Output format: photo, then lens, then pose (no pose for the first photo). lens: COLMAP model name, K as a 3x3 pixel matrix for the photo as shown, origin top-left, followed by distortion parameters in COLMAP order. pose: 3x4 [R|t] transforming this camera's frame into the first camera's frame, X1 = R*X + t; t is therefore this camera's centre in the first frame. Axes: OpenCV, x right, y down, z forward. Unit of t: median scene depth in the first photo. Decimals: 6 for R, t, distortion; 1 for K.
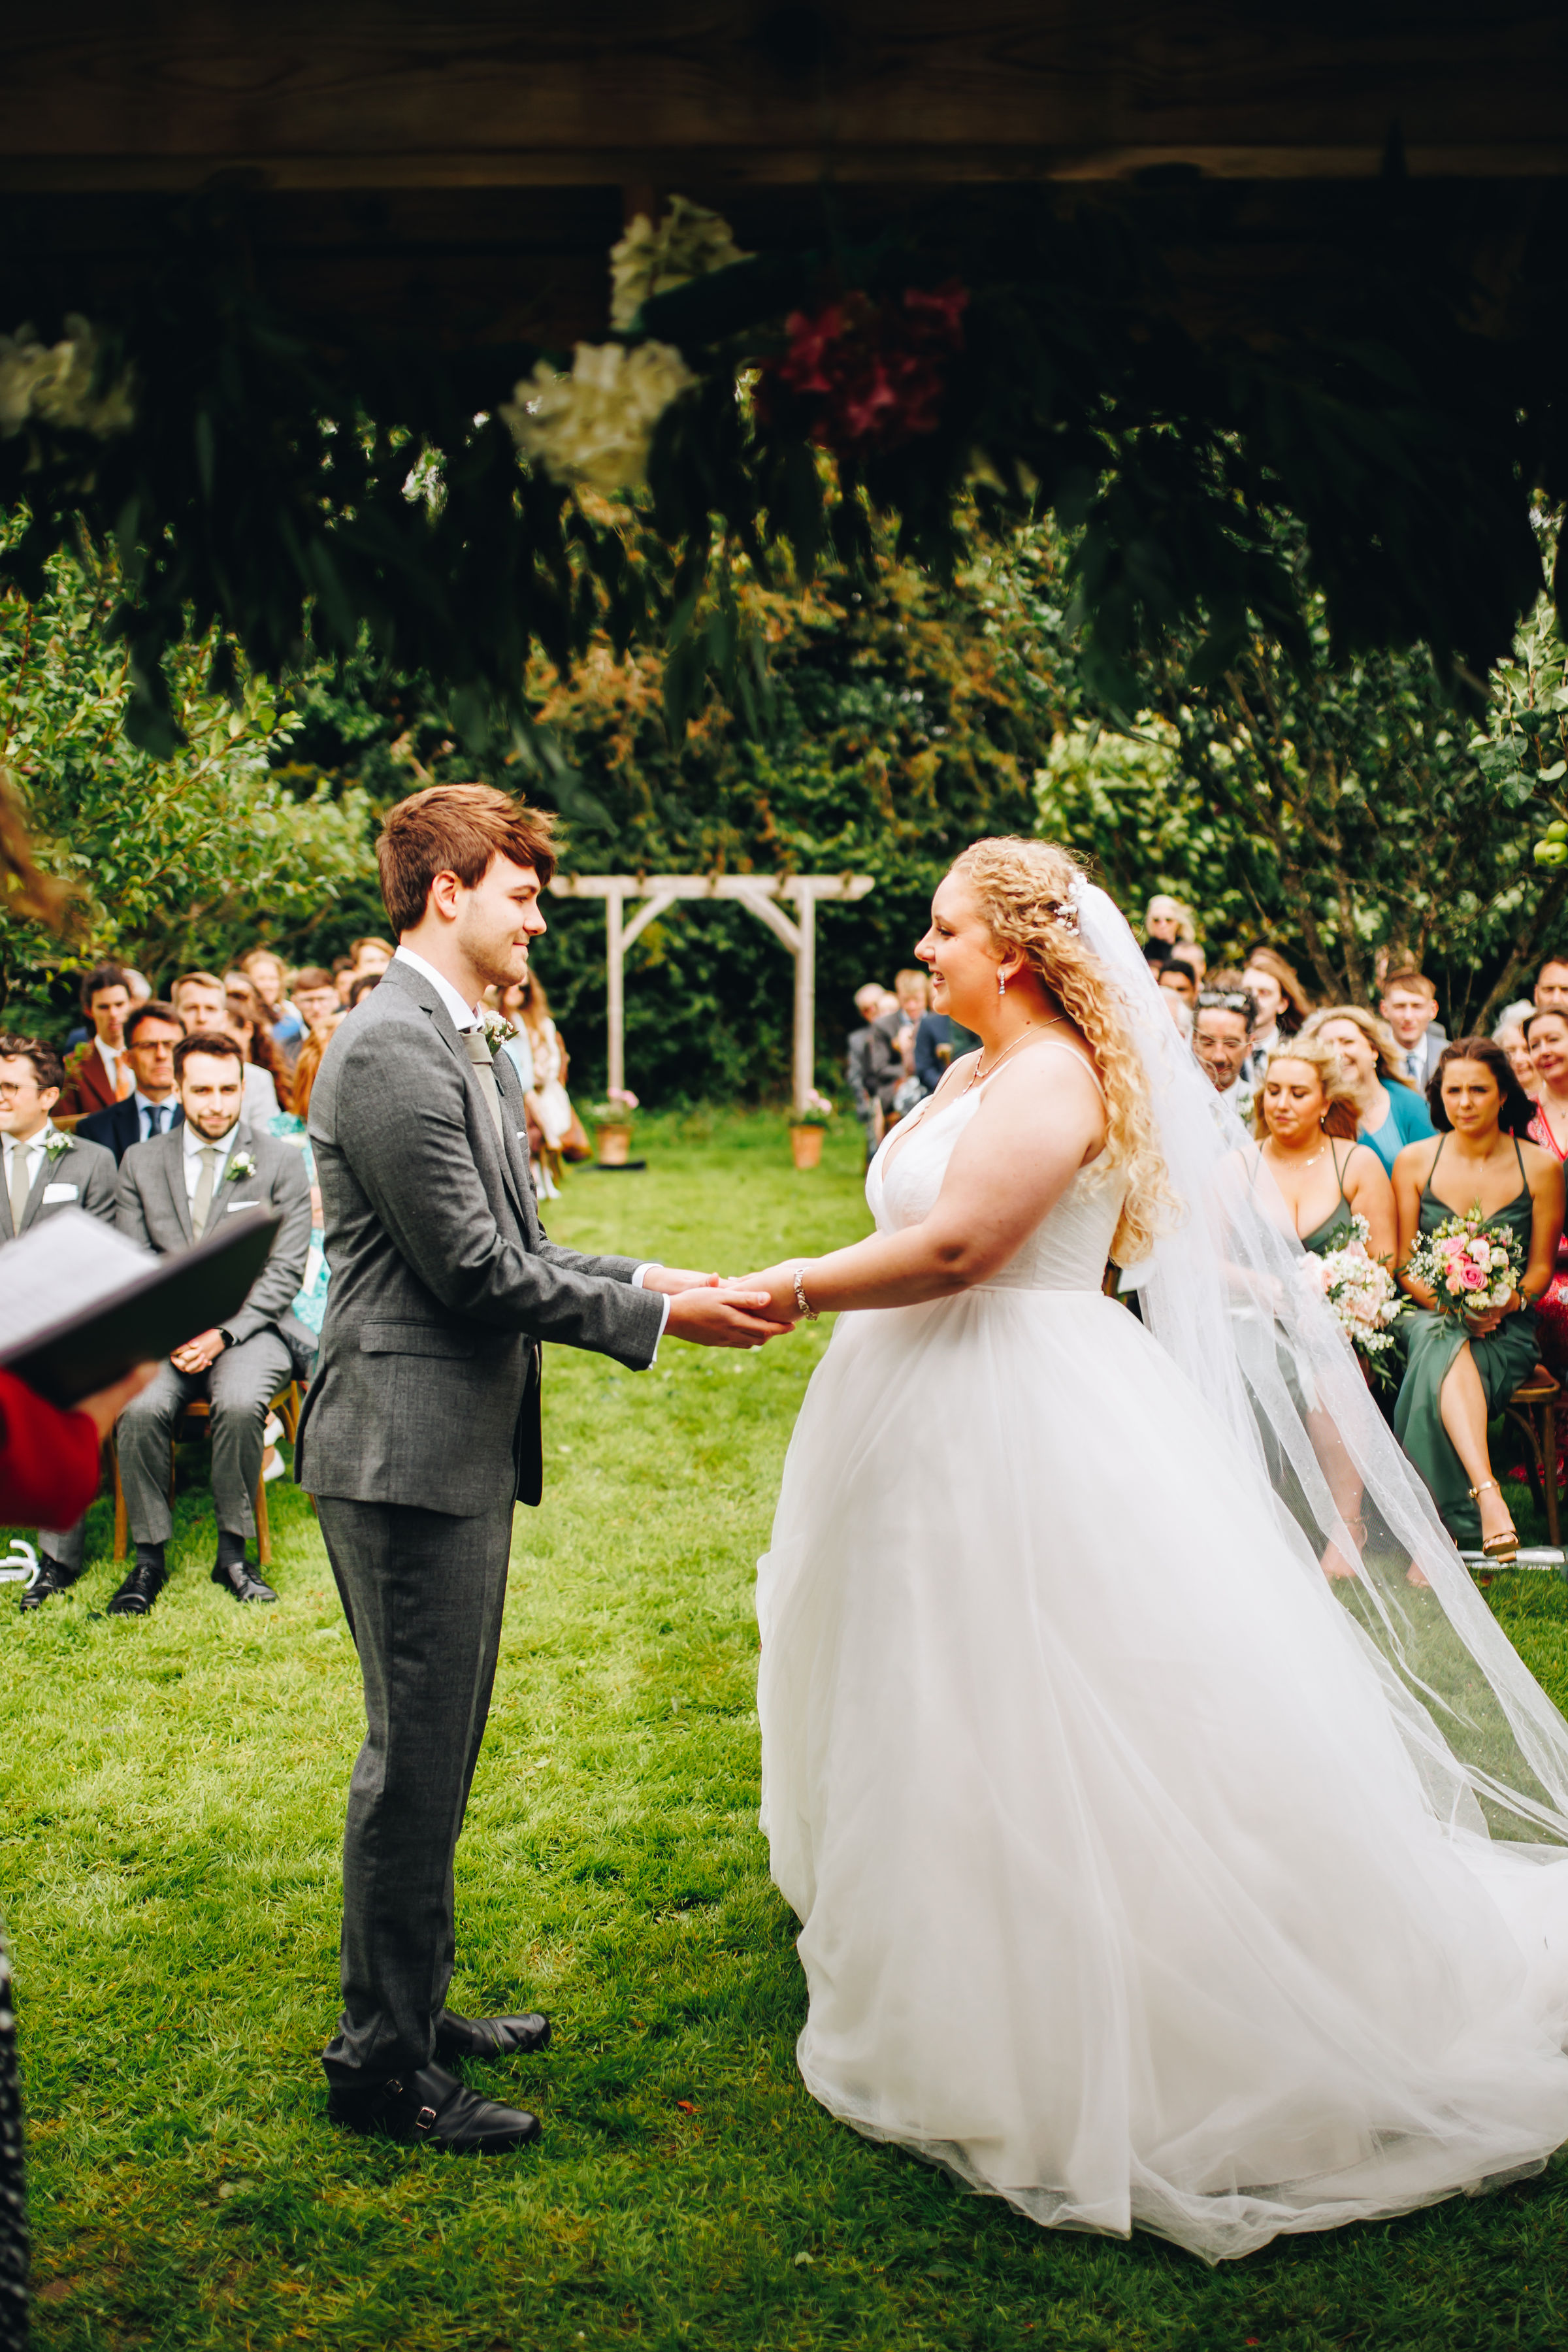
lens RADIAL K [[2356.8, 0, 752.4], [0, 2356.8, 1175.1], [0, 0, 1]] dist [0.078129, -0.001619]
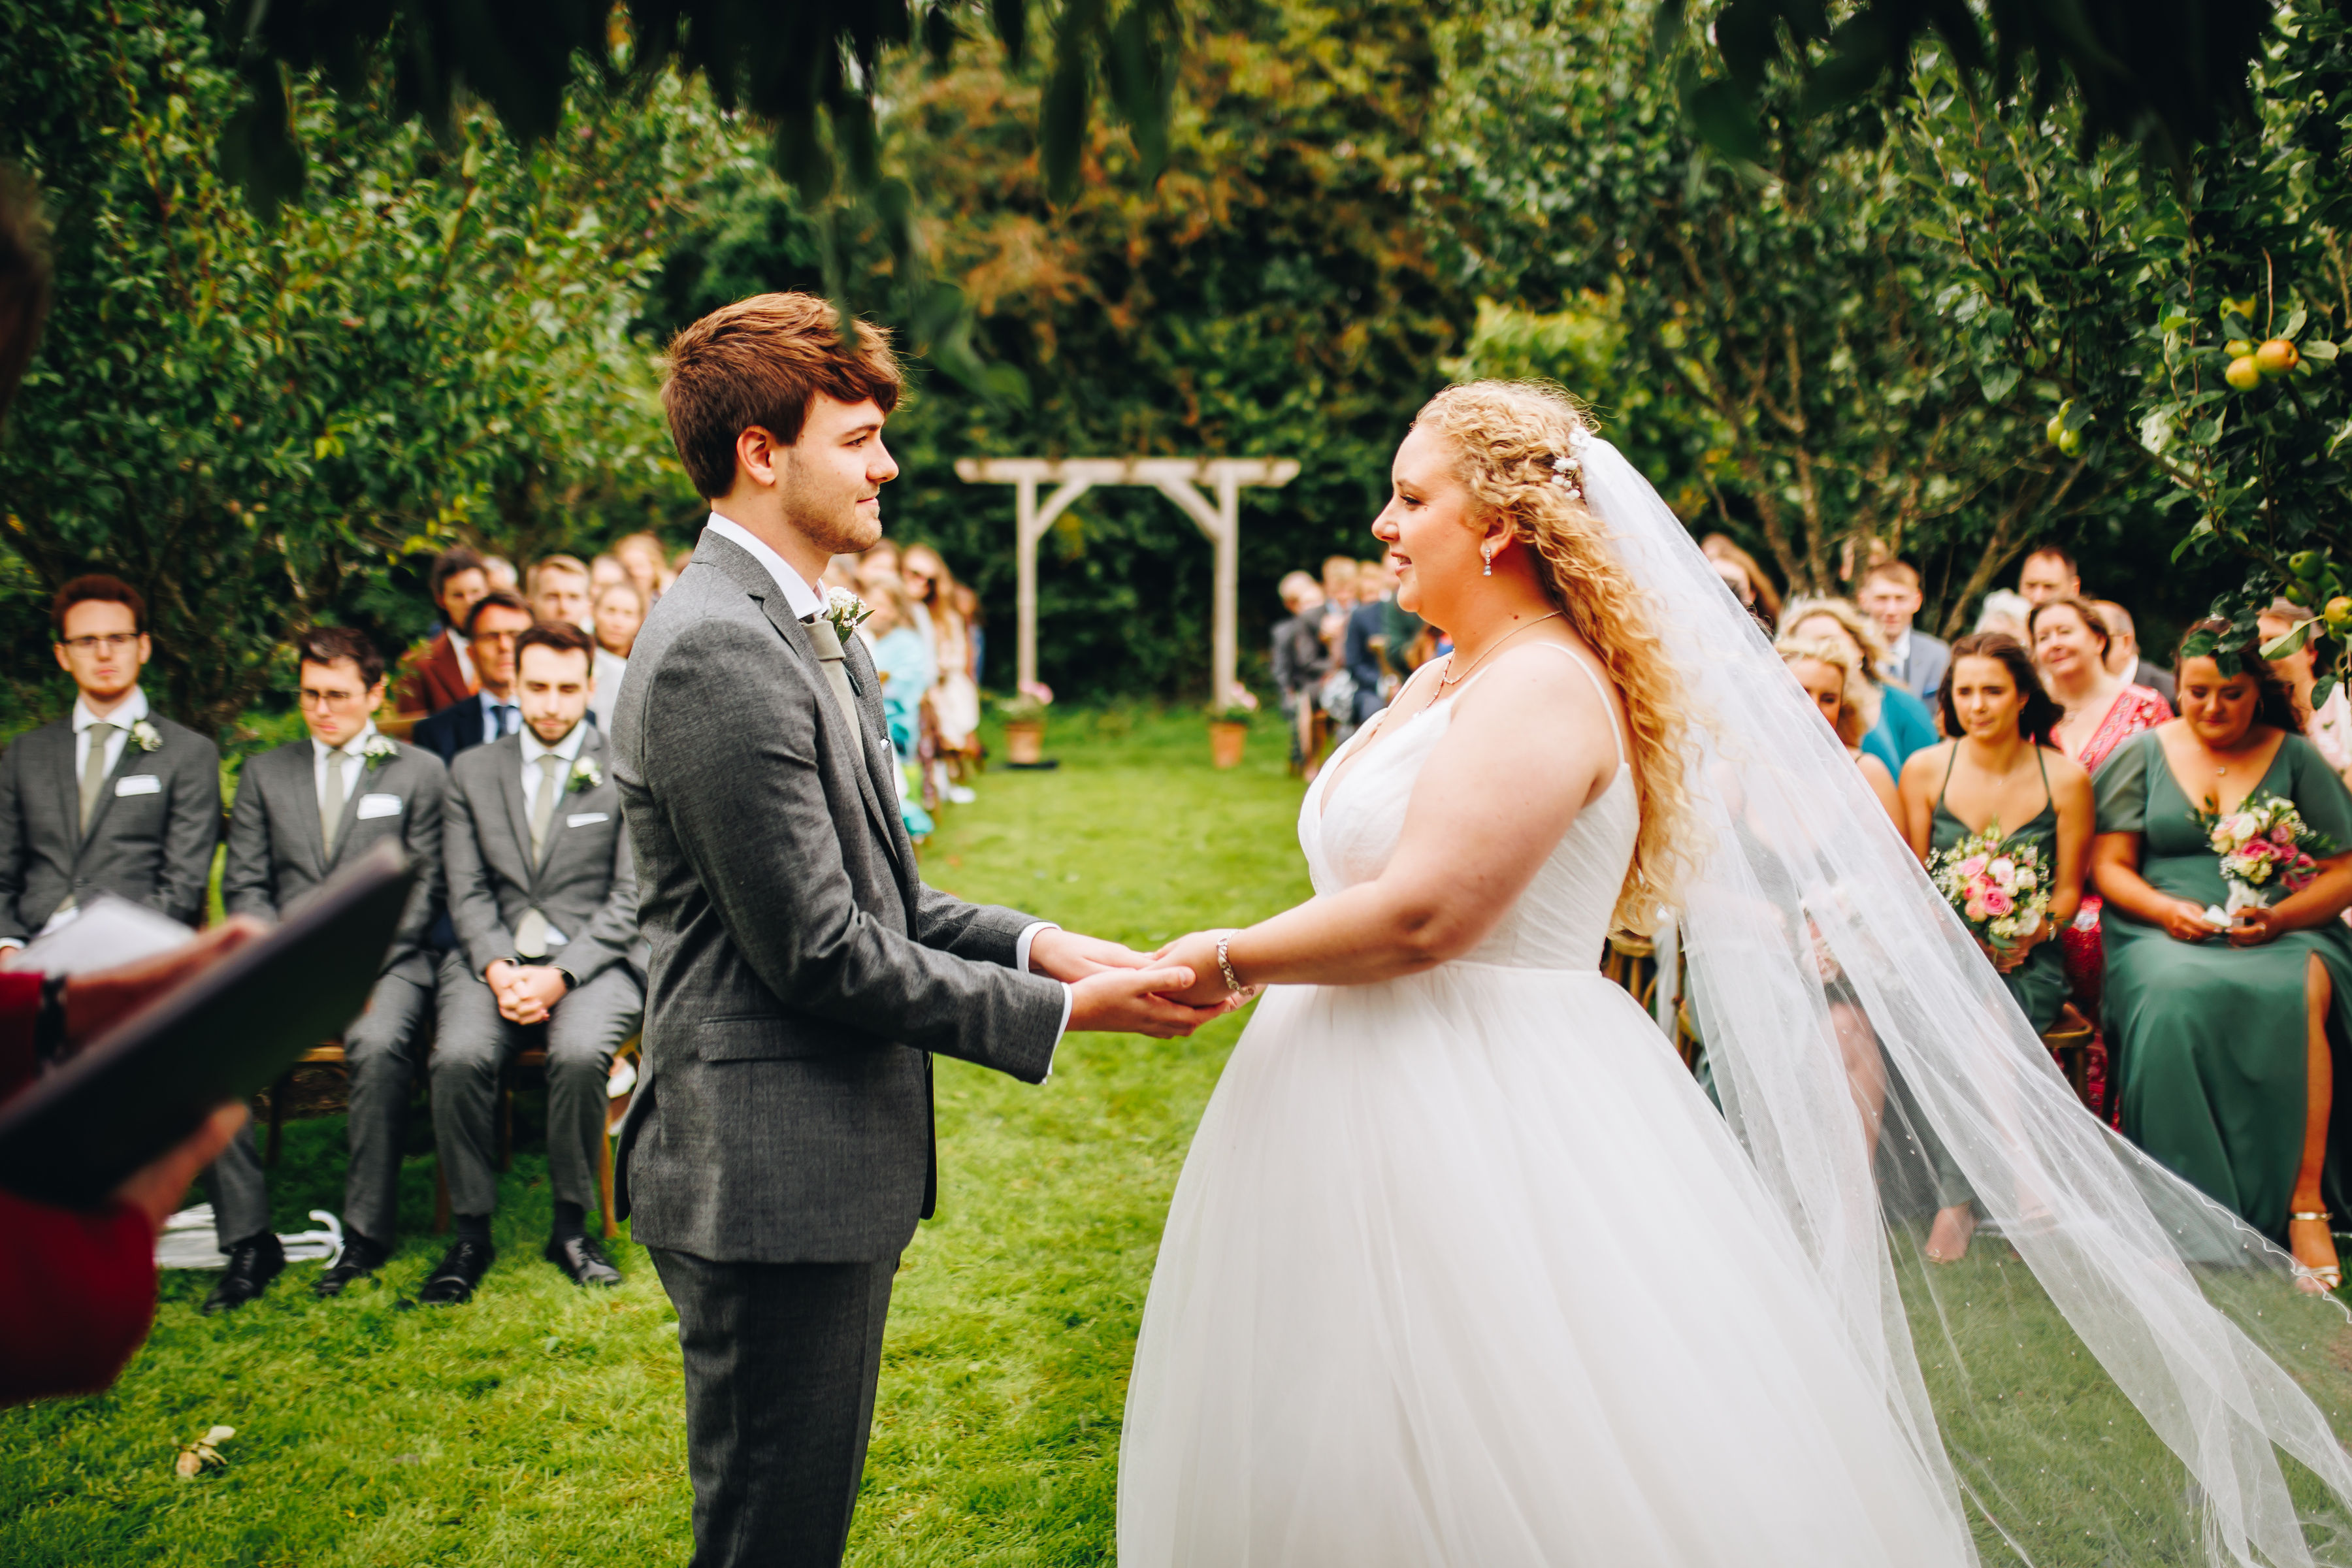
lens RADIAL K [[2394.1, 0, 1176.0], [0, 2394.1, 784.0], [0, 0, 1]] dist [0.006858, 0.010786]
pose [[0.999991, 0.003010, 0.002851, -0.002304], [-0.003028, 0.999977, 0.006036, -0.006118], [-0.002833, -0.006044, 0.999978, 0.117744]]
